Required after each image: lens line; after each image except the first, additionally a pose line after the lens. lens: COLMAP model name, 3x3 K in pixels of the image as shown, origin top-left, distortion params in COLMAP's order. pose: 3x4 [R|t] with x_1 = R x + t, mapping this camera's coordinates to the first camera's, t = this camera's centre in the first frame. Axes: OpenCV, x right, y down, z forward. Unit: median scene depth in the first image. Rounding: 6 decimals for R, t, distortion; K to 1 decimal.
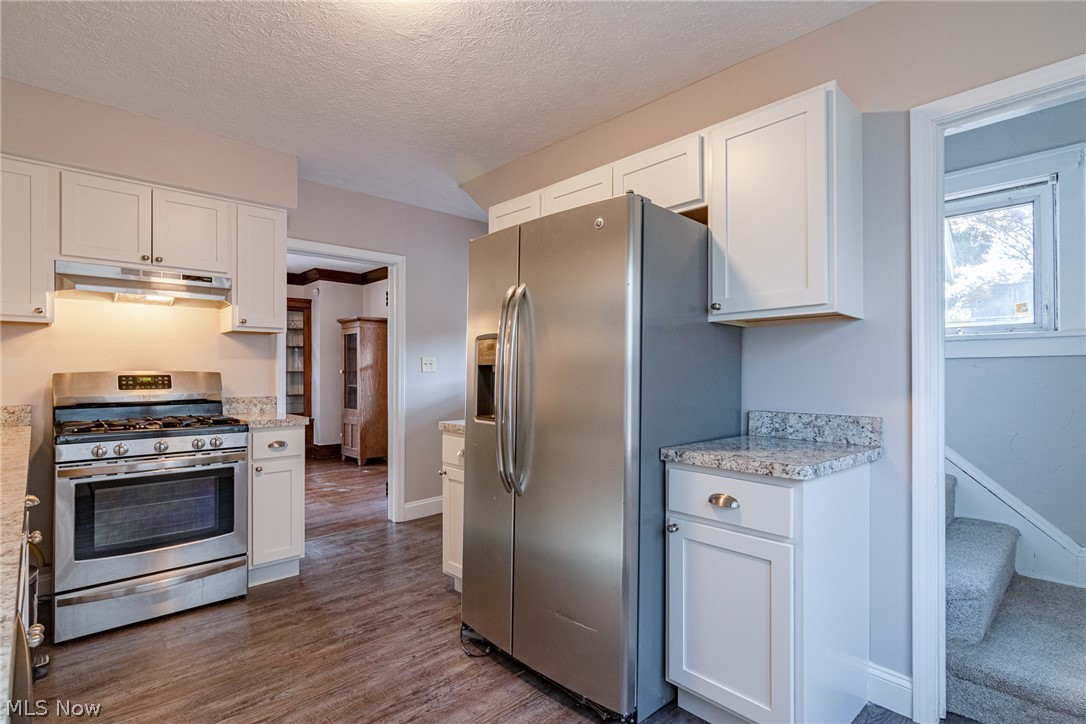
lens RADIAL K [[534.0, 0, 533.6], [0, 534.0, 373.1], [0, 0, 1]] dist [0.001704, 0.001423]
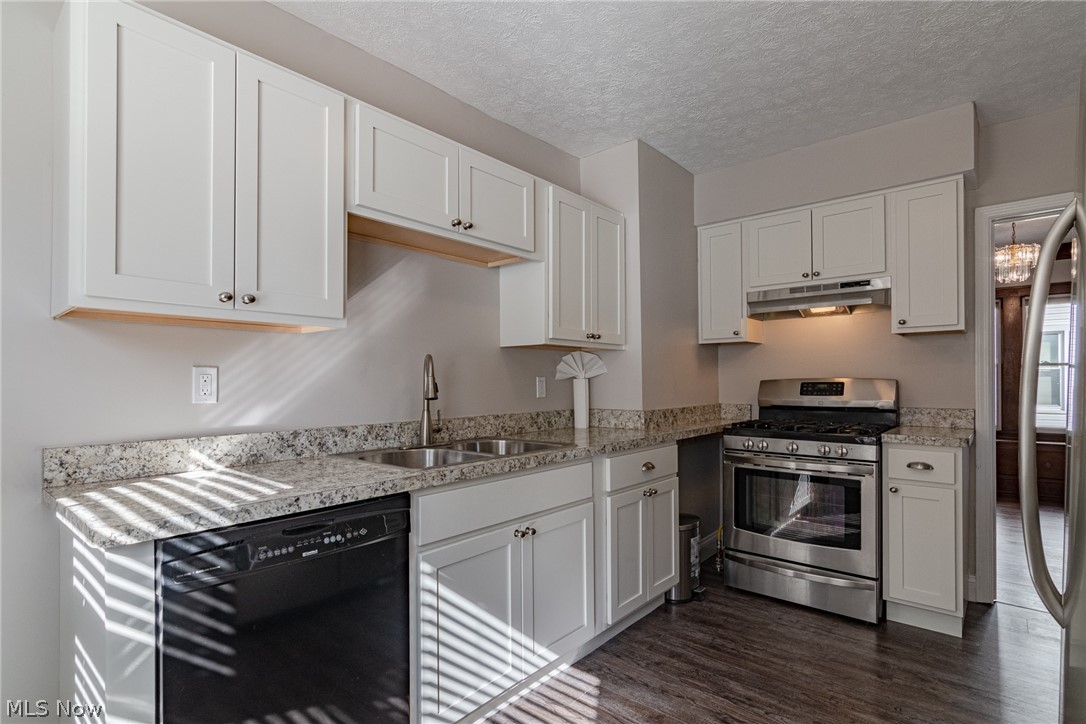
lens RADIAL K [[534.0, 0, 548.0], [0, 534.0, 389.1], [0, 0, 1]] dist [0.001704, 0.001423]
pose [[0.106418, 0.014111, -0.994221, 0.308627], [-0.000446, 0.999900, 0.014143, 0.002473], [0.994321, -0.001062, 0.106414, 0.358991]]
